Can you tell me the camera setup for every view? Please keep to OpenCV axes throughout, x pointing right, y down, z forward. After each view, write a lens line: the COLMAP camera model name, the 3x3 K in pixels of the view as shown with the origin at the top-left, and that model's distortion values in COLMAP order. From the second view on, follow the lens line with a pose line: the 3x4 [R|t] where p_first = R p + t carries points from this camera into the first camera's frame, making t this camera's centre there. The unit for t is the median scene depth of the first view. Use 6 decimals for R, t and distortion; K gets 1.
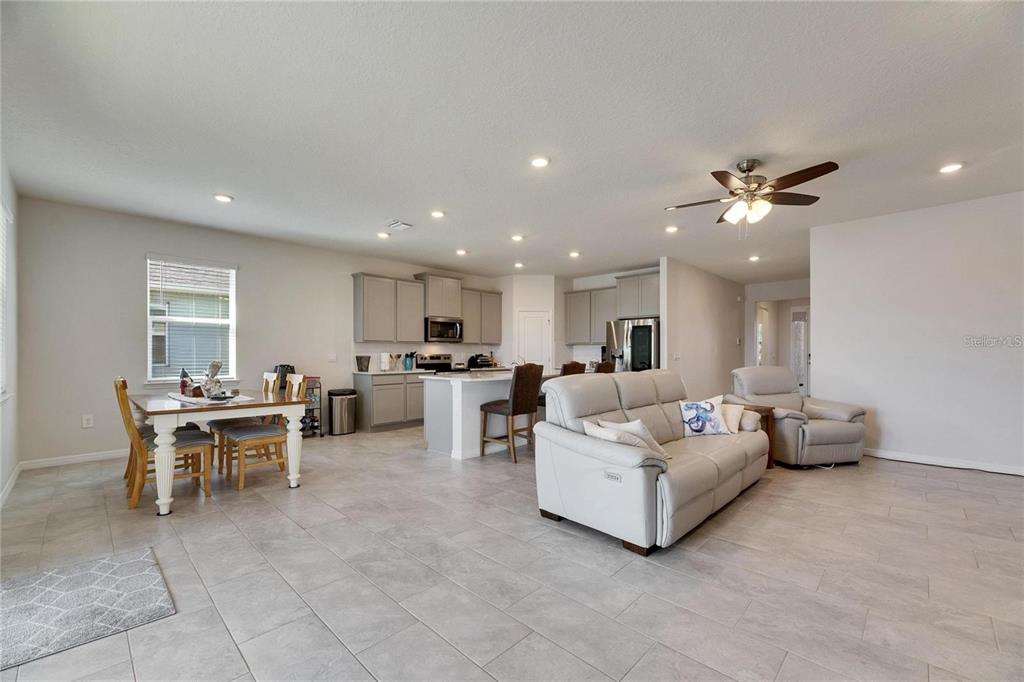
lens RADIAL K [[416.4, 0, 512.8], [0, 416.4, 350.6], [0, 0, 1]] dist [-0.001525, 0.000059]
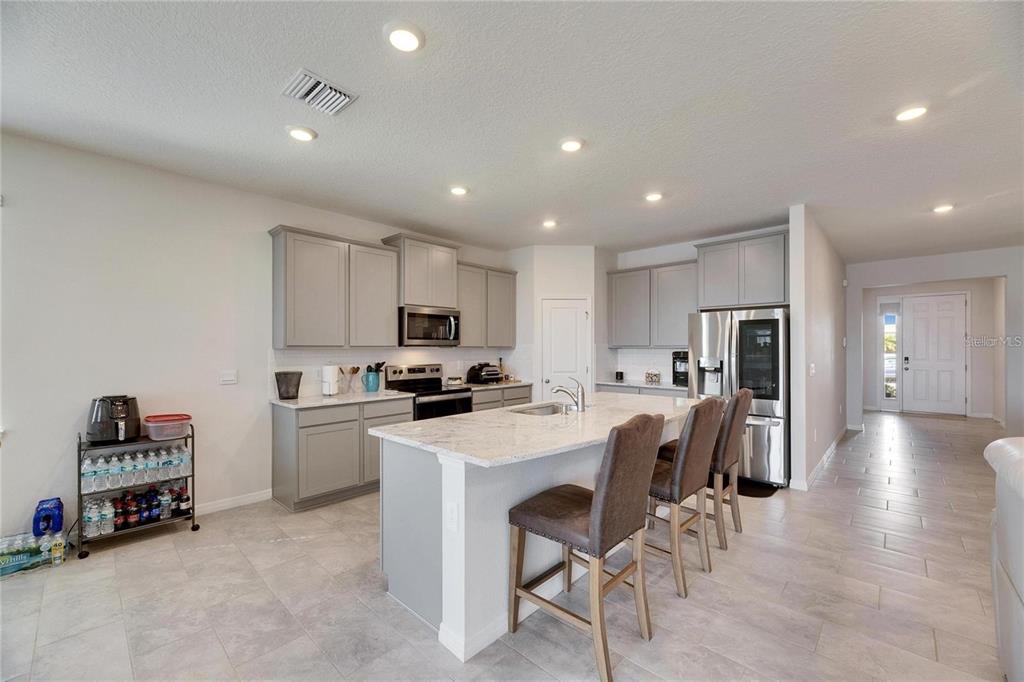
lens RADIAL K [[416.4, 0, 513.0], [0, 416.4, 342.6], [0, 0, 1]] dist [-0.001525, 0.000059]
pose [[0.999819, -0.000820, 0.019021, -0.052639], [0.000938, 0.999980, -0.006214, -0.022055], [-0.019015, 0.006231, 0.999800, 0.374094]]
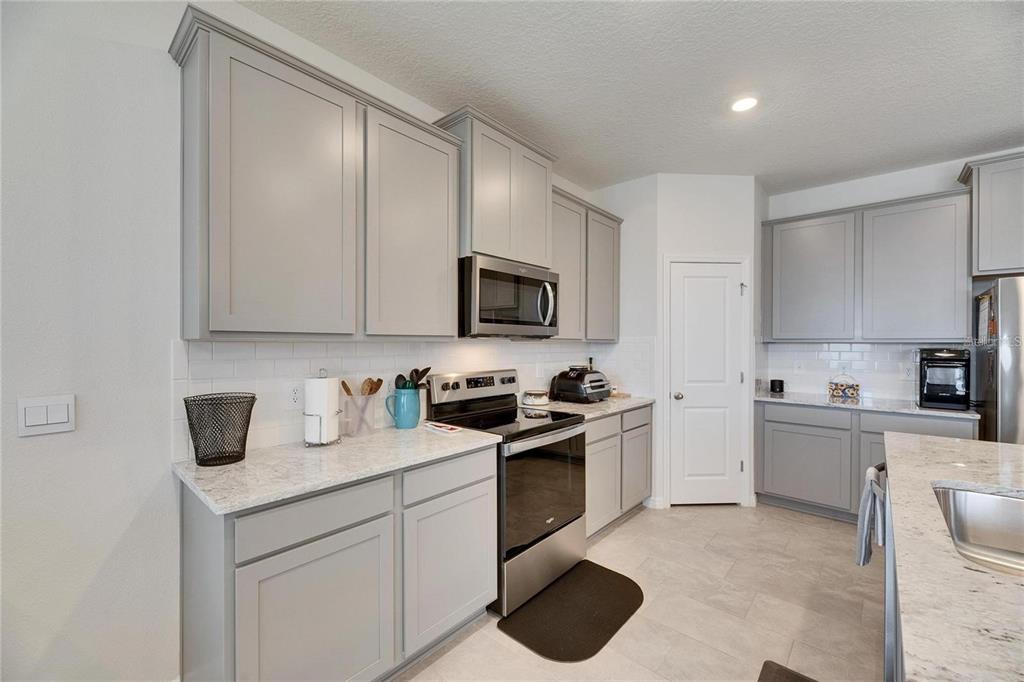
lens RADIAL K [[416.4, 0, 508.7], [0, 416.4, 340.2], [0, 0, 1]] dist [-0.001525, 0.000059]
pose [[0.998879, 0.004636, 0.047115, -0.186817], [-0.004715, 0.999988, 0.001568, -0.018781], [-0.047107, -0.001788, 0.998888, 0.681505]]
